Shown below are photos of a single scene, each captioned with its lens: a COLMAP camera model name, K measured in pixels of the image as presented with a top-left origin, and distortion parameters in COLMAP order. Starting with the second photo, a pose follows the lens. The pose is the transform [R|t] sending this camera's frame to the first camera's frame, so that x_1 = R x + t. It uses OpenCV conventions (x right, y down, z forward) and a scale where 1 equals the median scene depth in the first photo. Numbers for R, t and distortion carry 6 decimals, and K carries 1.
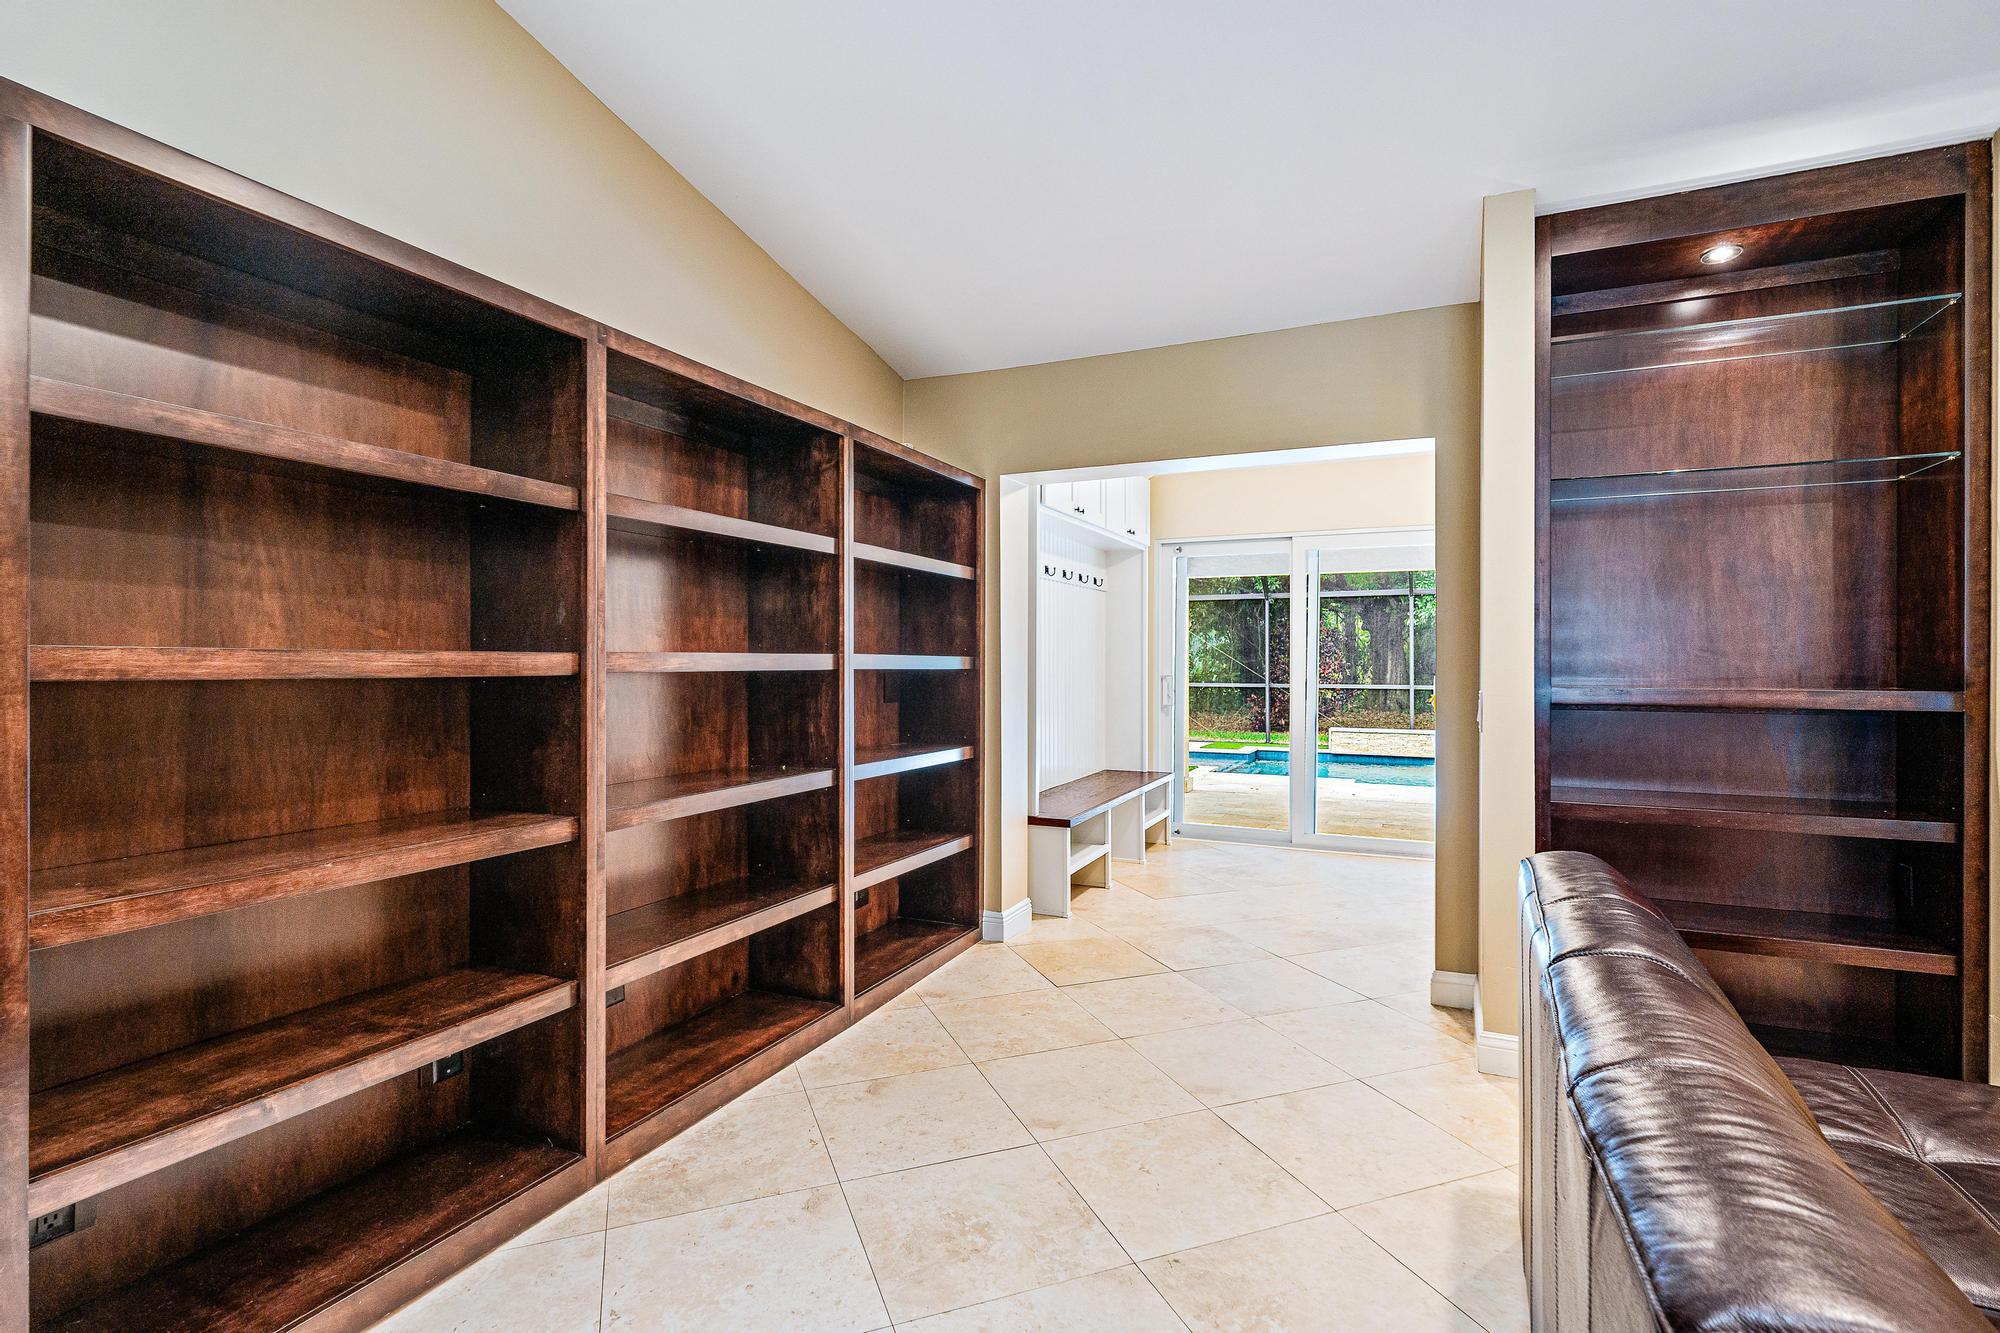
lens RADIAL K [[939.2, 0, 1002.6], [0, 939.2, 653.3], [0, 0, 1]] dist [-0.000408, 0.000168]
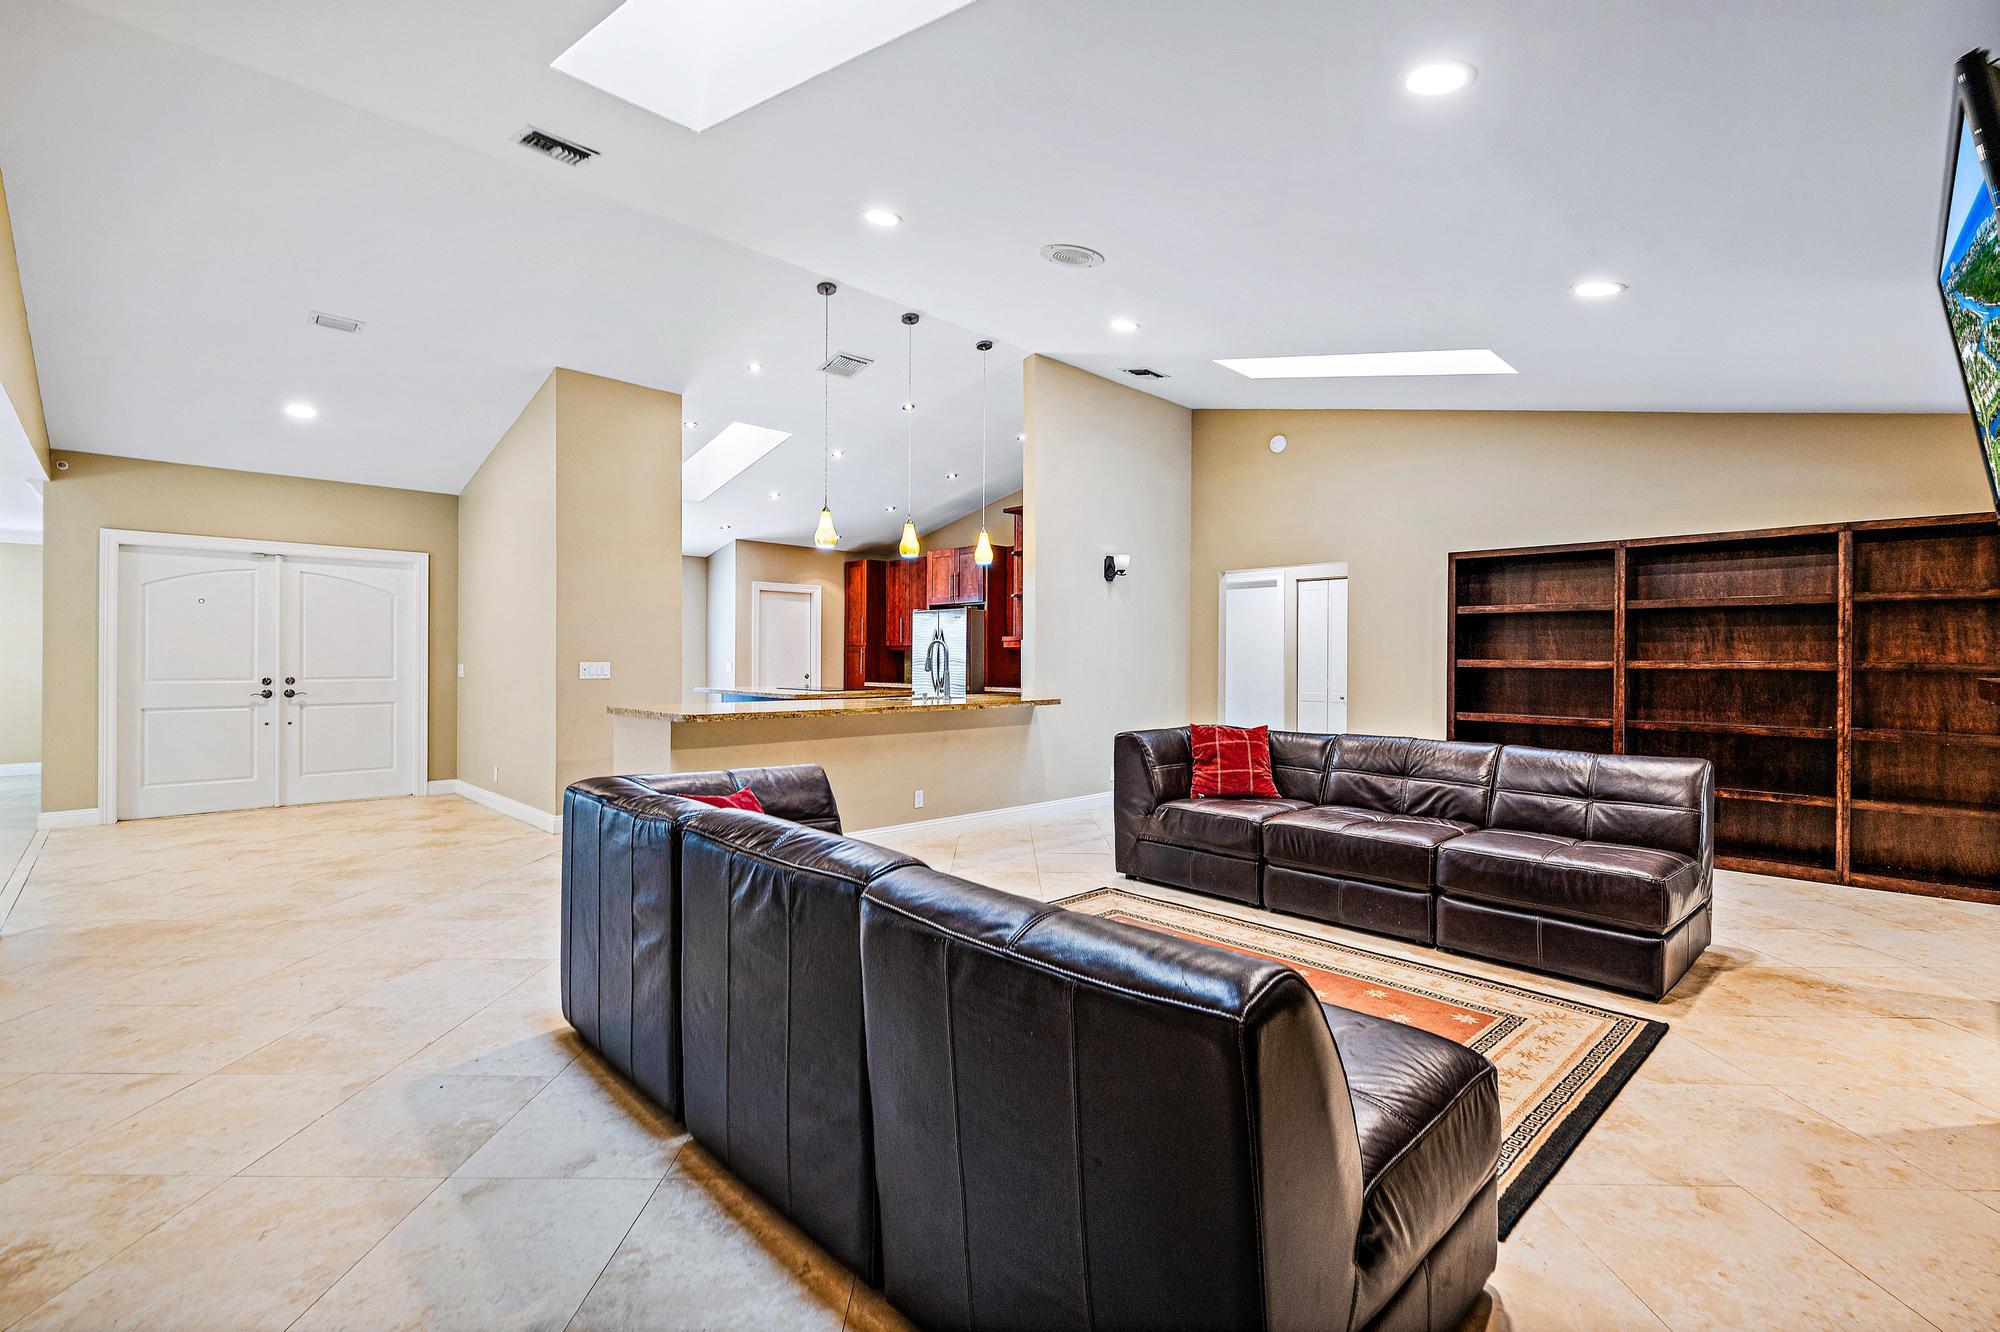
lens RADIAL K [[878.0, 0, 997.8], [0, 878.0, 664.9], [0, 0, 1]] dist [-0.000576, -0.000018]
pose [[-0.359201, 0.004559, -0.933249, 1.772373], [-0.000324, 0.999987, 0.005010, -0.001149], [0.933260, 0.002102, -0.359195, 0.151458]]
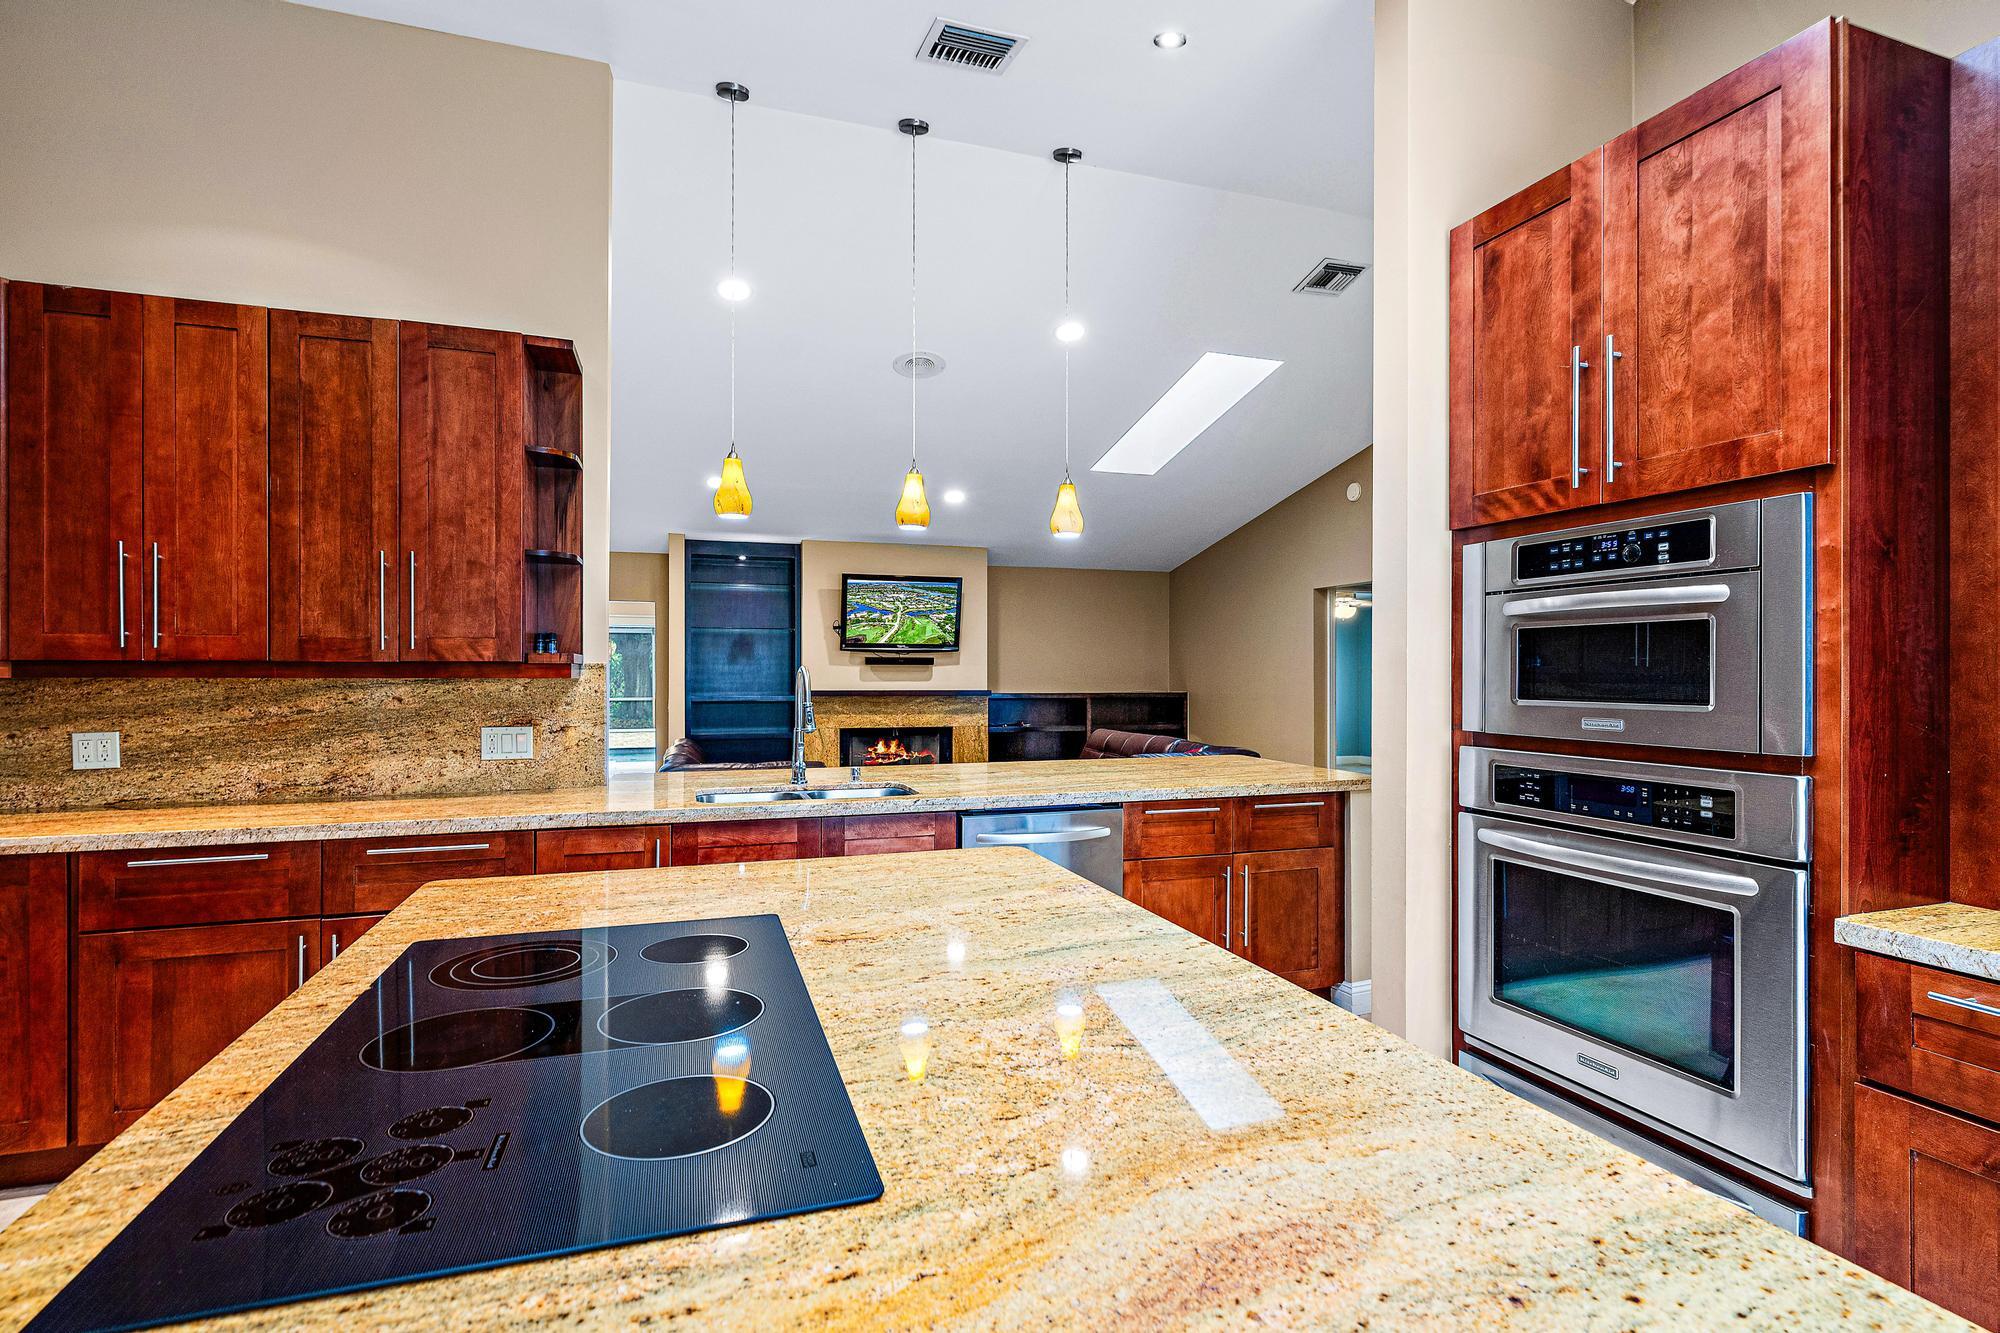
lens RADIAL K [[948.4, 0, 997.6], [0, 948.4, 667.5], [0, 0, 1]] dist [0.001128, 0.000360]
pose [[0.731126, 0.004518, 0.682227, -0.676025], [-0.003271, 0.999990, -0.003118, -0.045065], [-0.682234, 0.000048, 0.731134, -1.664950]]
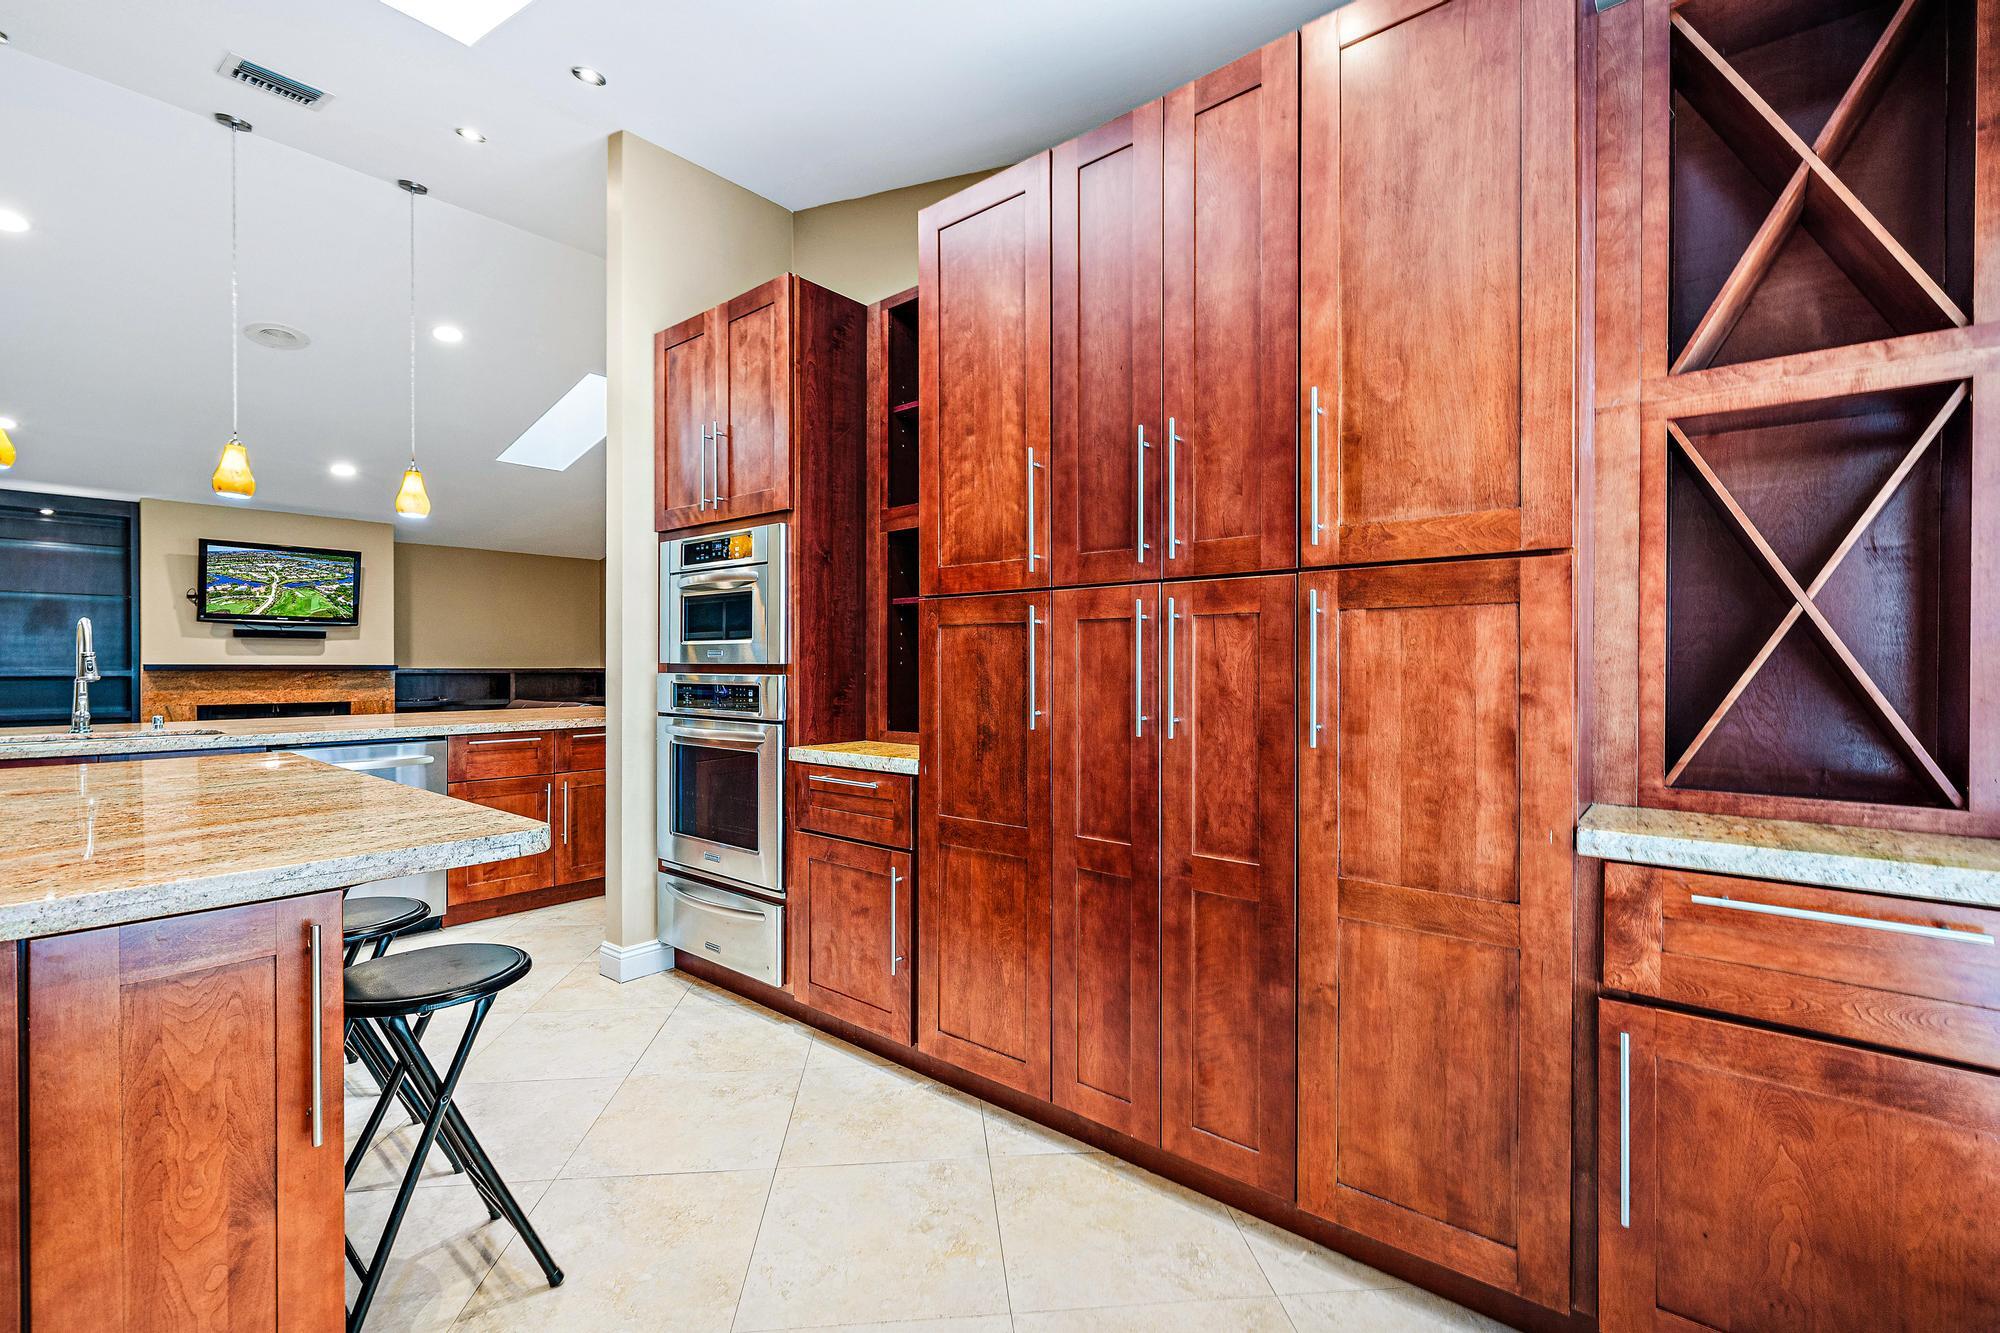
lens RADIAL K [[859.7, 0, 996.8], [0, 859.7, 665.6], [0, 0, 1]] dist [-0.003497, 0.000734]
pose [[0.265440, -0.002452, 0.964124, -0.789798], [-0.004994, 0.999980, 0.003918, -0.002467], [-0.964114, -0.005854, 0.265422, -2.033176]]
